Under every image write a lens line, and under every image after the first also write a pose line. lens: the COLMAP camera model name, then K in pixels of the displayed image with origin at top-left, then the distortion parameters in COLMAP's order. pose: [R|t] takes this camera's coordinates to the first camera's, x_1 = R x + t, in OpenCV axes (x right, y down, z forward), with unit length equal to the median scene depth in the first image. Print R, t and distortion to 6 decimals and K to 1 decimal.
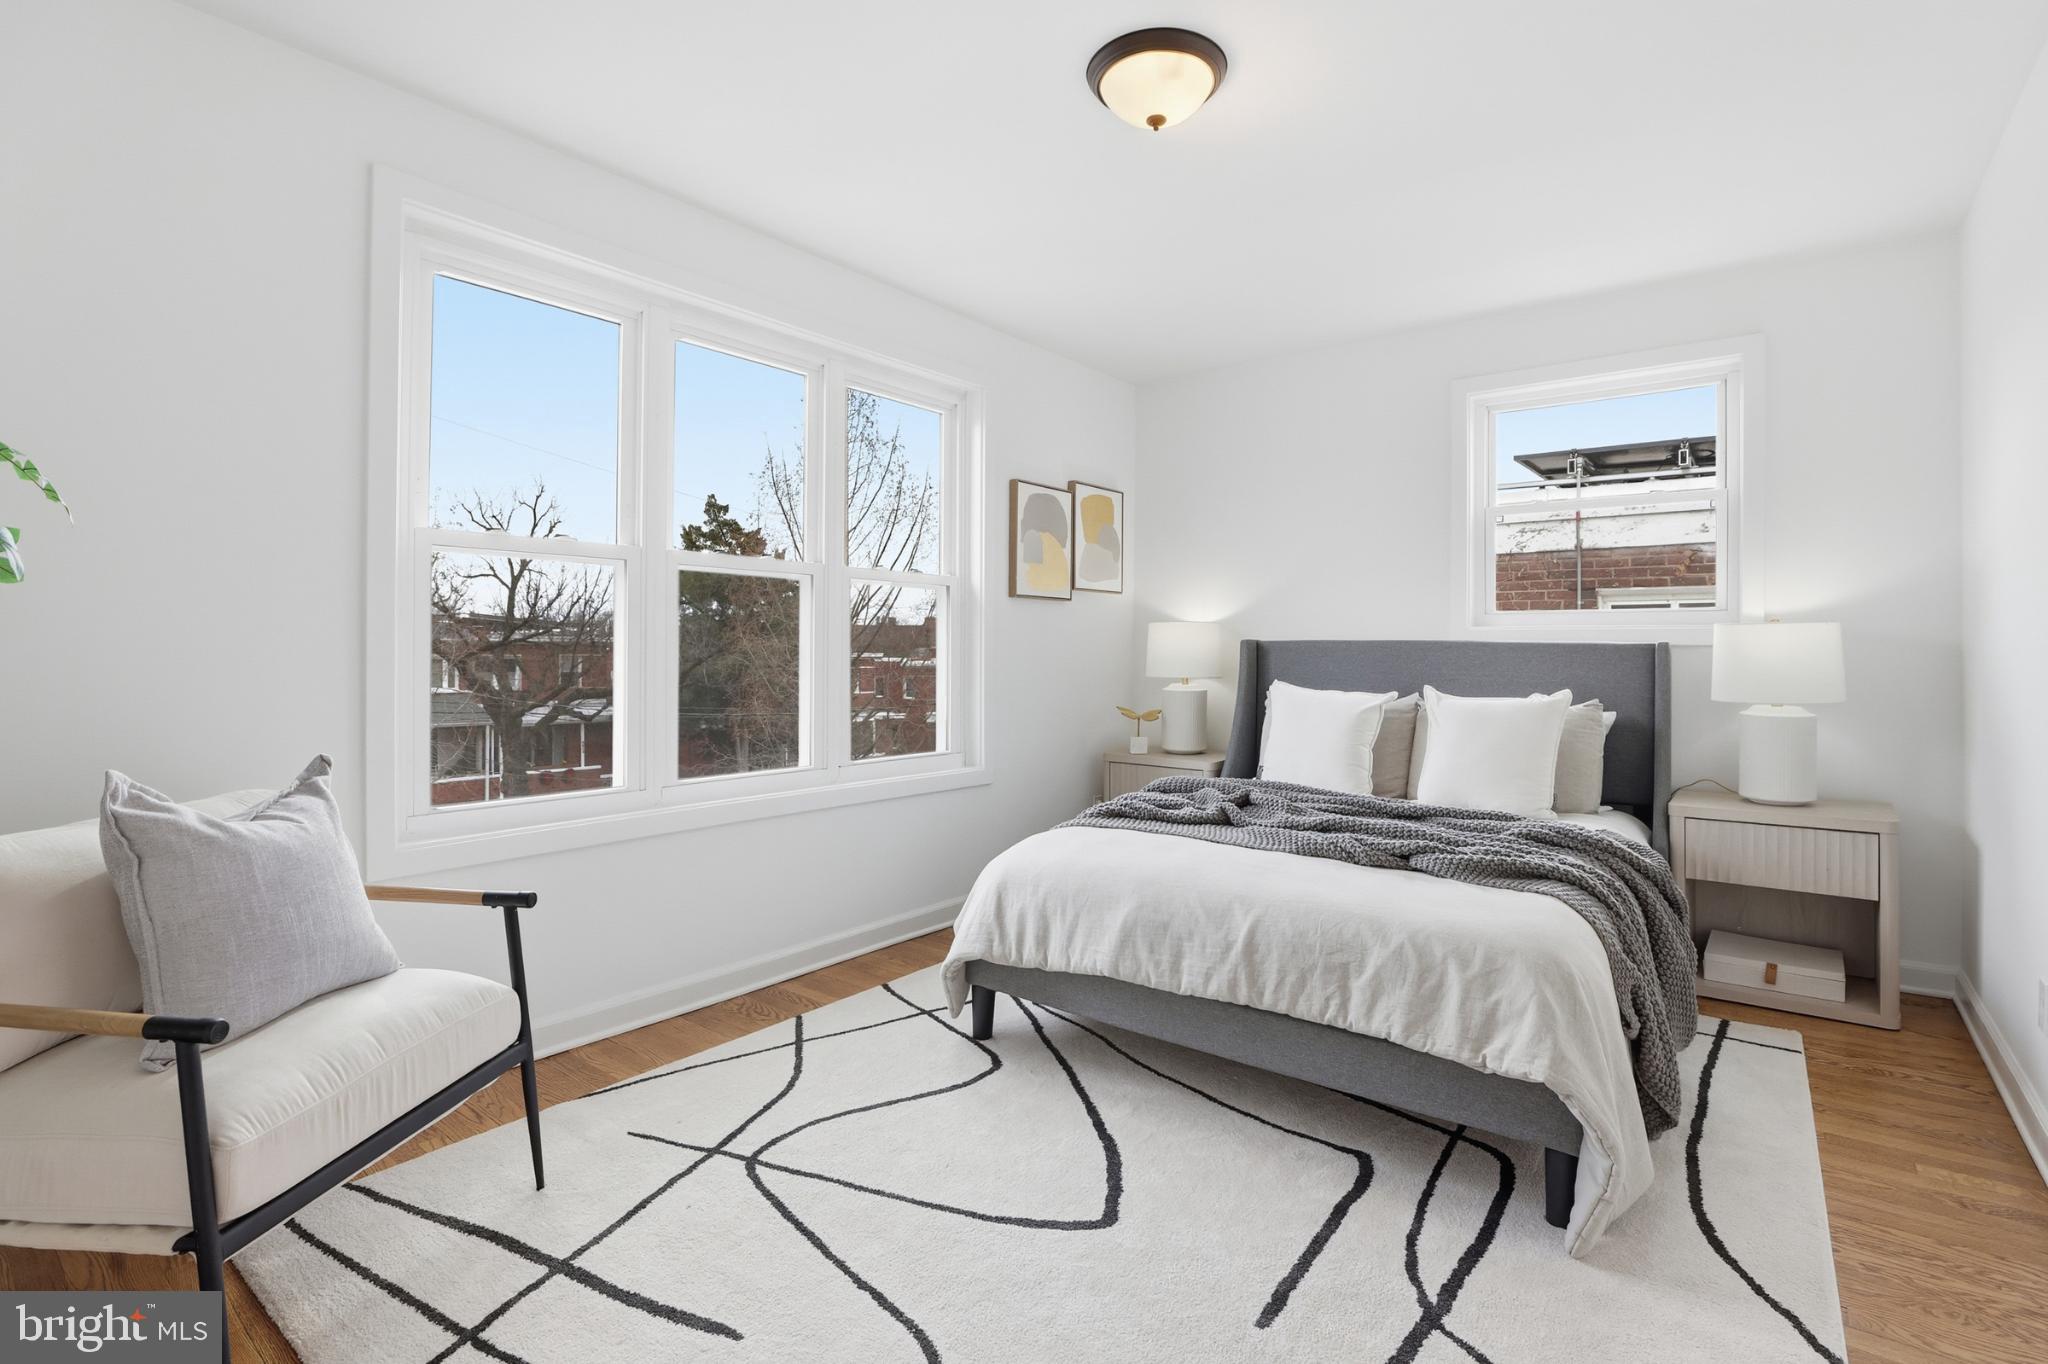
lens RADIAL K [[968.1, 0, 1023.6], [0, 968.1, 633.6], [0, 0, 1]] dist [-0.044507, 0.015442]
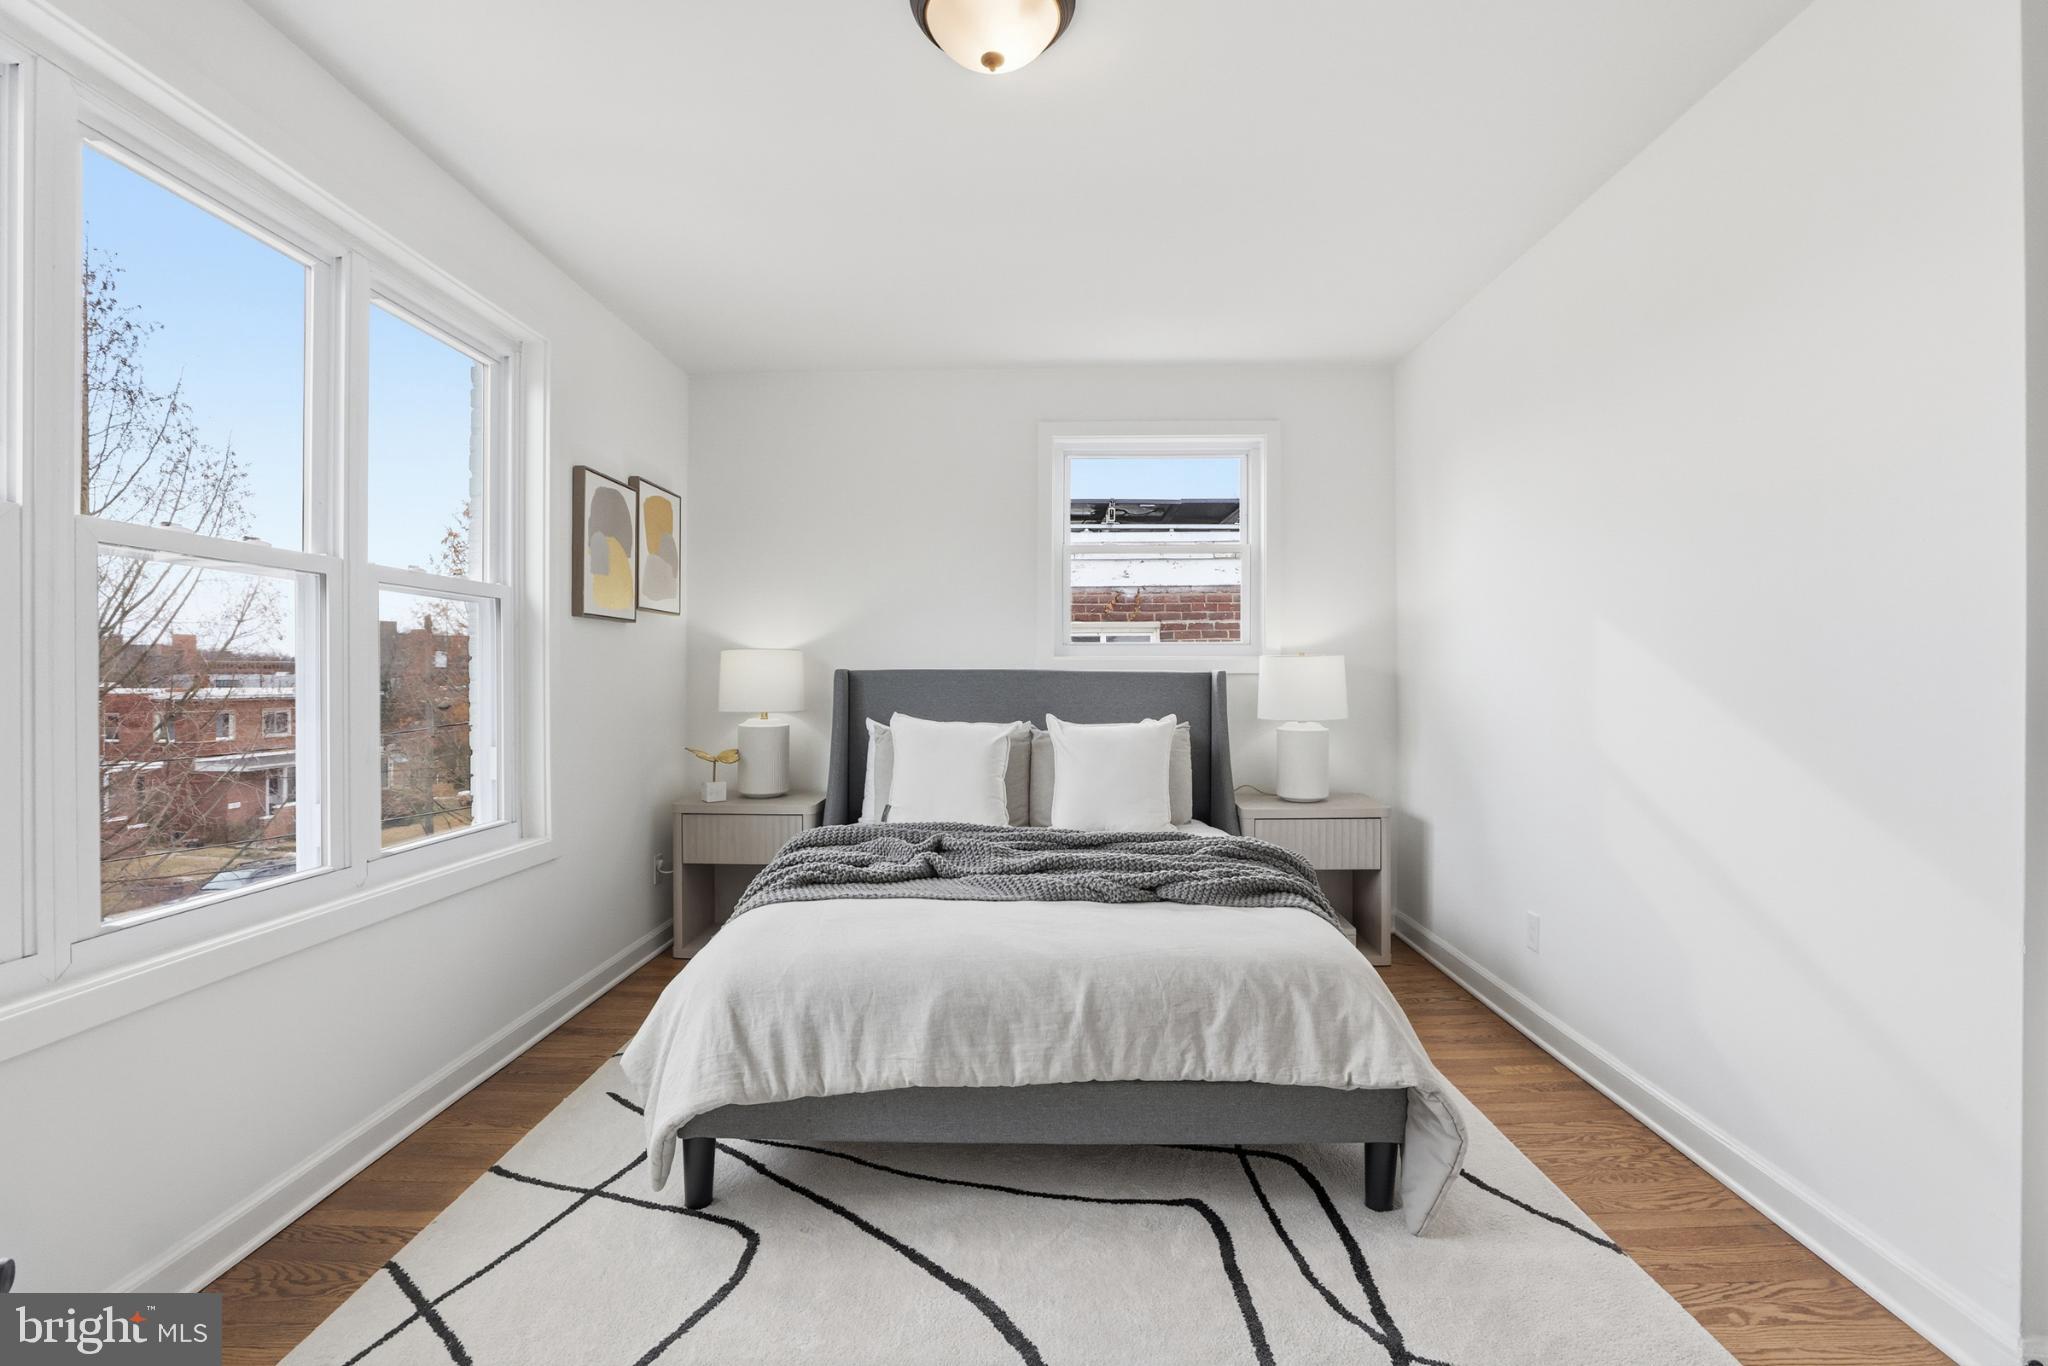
lens RADIAL K [[948.0, 0, 1023.4], [0, 948.0, 667.4], [0, 0, 1]] dist [-0.044935, 0.014507]
pose [[0.796501, -0.002952, 0.604630, -0.279082], [-0.003161, 0.999954, 0.009046, -0.006711], [-0.604629, -0.009116, 0.796455, 0.269324]]
